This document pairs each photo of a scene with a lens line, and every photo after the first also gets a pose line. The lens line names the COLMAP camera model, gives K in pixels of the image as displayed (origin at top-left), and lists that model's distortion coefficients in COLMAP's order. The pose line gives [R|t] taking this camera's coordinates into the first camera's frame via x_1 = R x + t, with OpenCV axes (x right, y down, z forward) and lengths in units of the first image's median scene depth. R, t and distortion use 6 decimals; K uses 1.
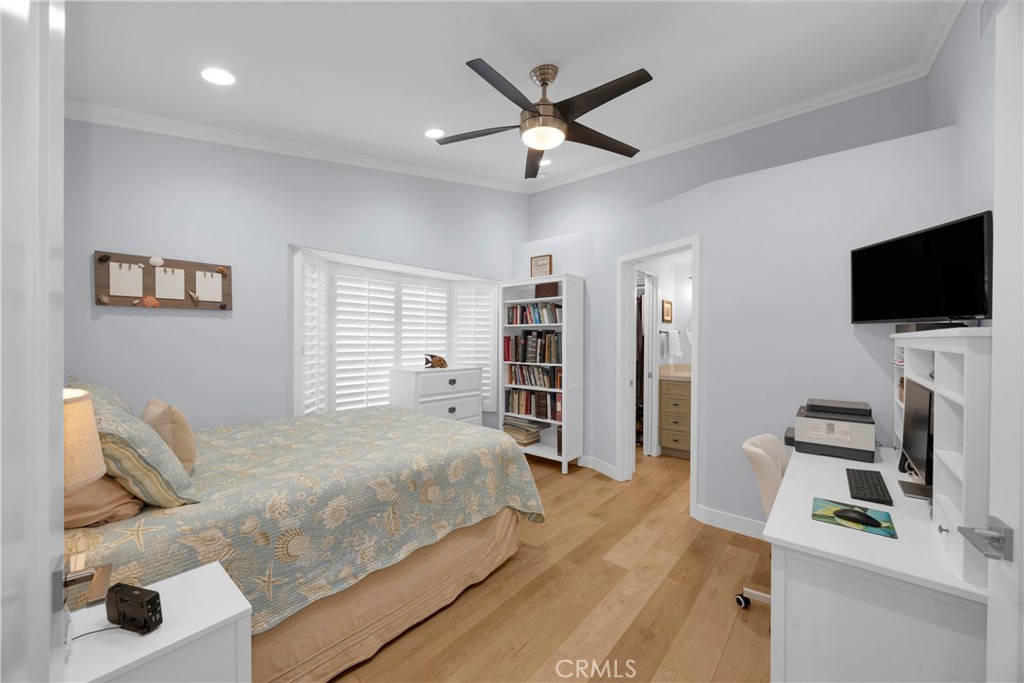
lens RADIAL K [[387.5, 0, 510.3], [0, 387.5, 341.3], [0, 0, 1]] dist [-0.005717, -0.000052]
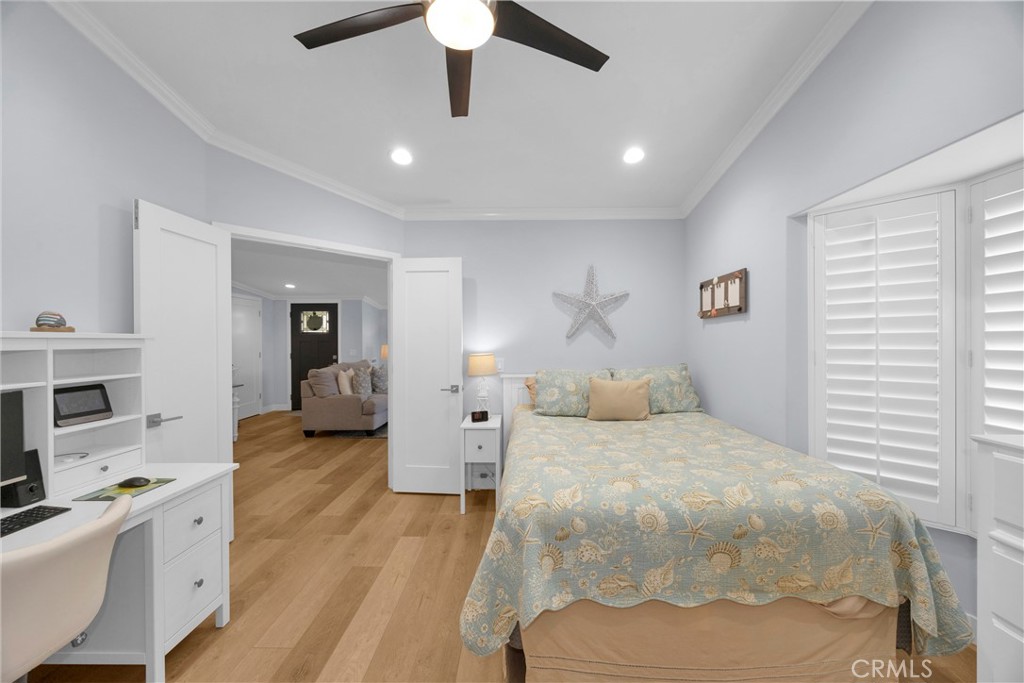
lens RADIAL K [[387.5, 0, 510.3], [0, 387.5, 341.3], [0, 0, 1]] dist [-0.005717, -0.000052]
pose [[-0.767608, -0.002014, -0.640916, 0.435090], [-0.002751, 0.999996, 0.000153, -0.004236], [0.640913, 0.001880, -0.767611, 1.563886]]
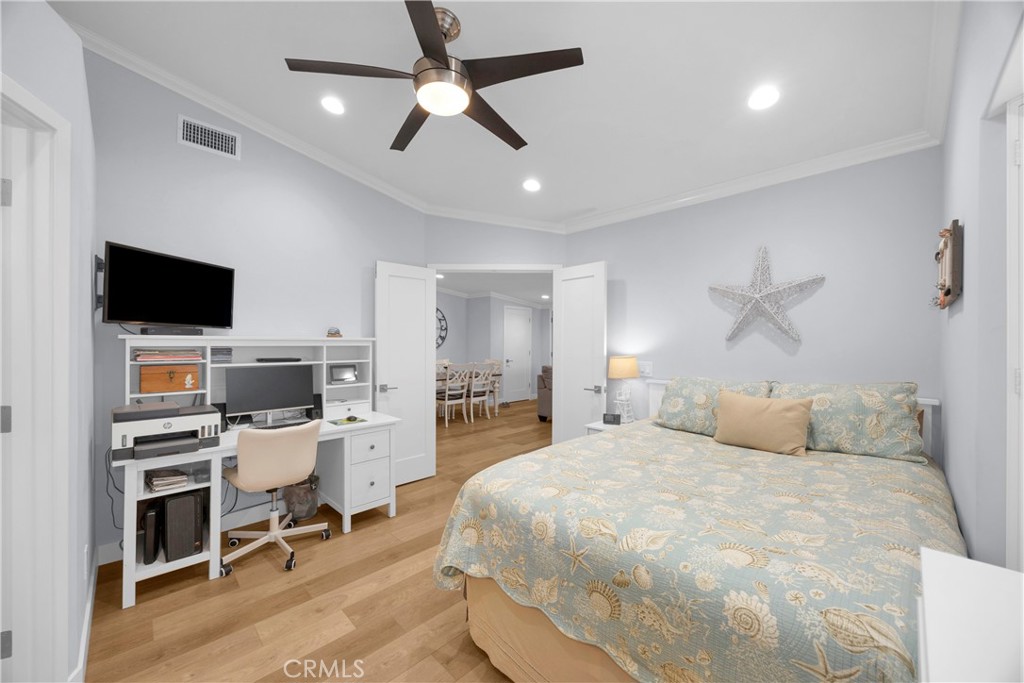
lens RADIAL K [[387.5, 0, 510.3], [0, 387.5, 341.3], [0, 0, 1]] dist [-0.005717, -0.000052]
pose [[-0.996348, -0.008656, 0.084949, -0.136407], [-0.008496, 0.999961, 0.002251, -0.012444], [-0.084965, 0.001521, -0.996383, 1.842101]]
